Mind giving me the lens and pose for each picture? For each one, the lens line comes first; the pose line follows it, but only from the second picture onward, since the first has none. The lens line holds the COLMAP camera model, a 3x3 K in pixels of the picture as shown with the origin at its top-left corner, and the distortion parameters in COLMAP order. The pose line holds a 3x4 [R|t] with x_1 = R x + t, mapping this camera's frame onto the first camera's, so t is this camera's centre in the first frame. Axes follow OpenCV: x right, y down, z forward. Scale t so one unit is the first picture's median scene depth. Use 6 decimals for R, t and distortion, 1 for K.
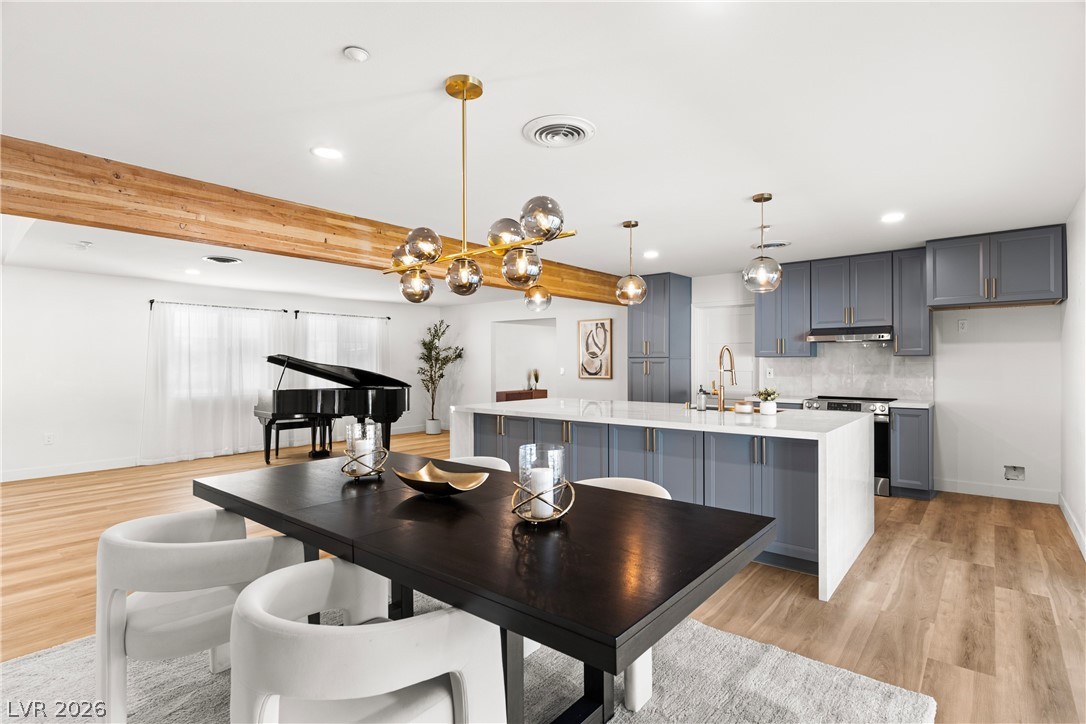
lens RADIAL K [[531.8, 0, 545.9], [0, 531.8, 365.7], [0, 0, 1]] dist [-0.000411, 0.001475]
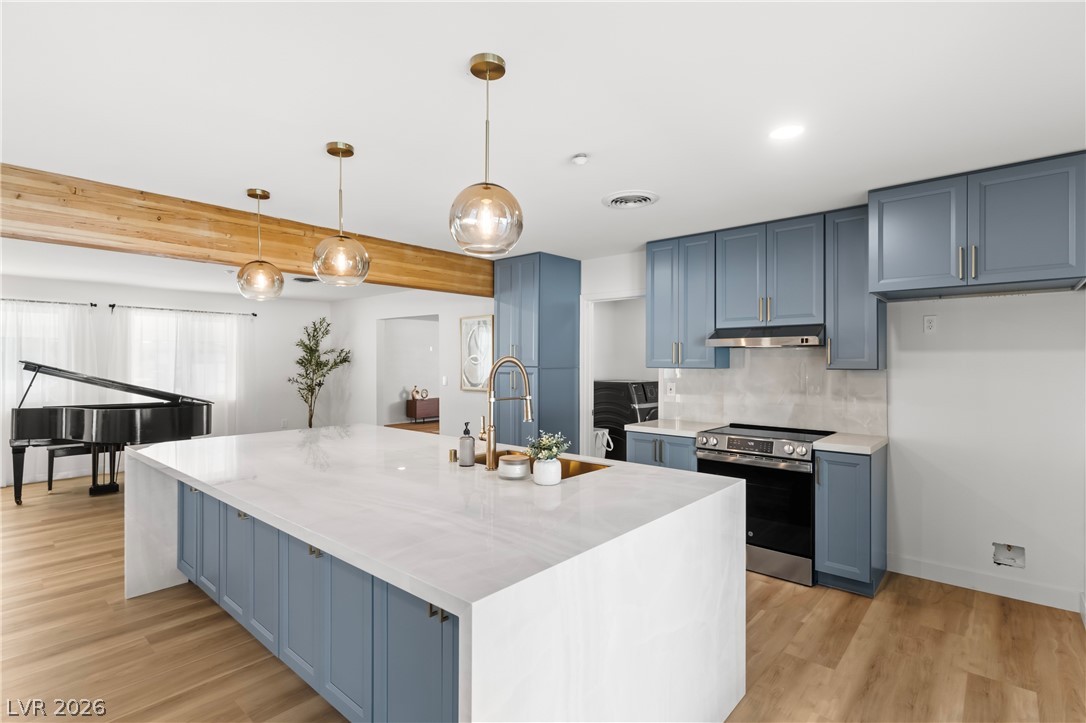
lens RADIAL K [[513.8, 0, 550.8], [0, 513.8, 364.3], [0, 0, 1]] dist [0.004314, -0.001404]
pose [[0.999761, 0.004194, -0.021440, 0.321788], [-0.004191, 0.999991, 0.000174, -0.023445], [0.021441, -0.000084, 0.999770, 0.346713]]
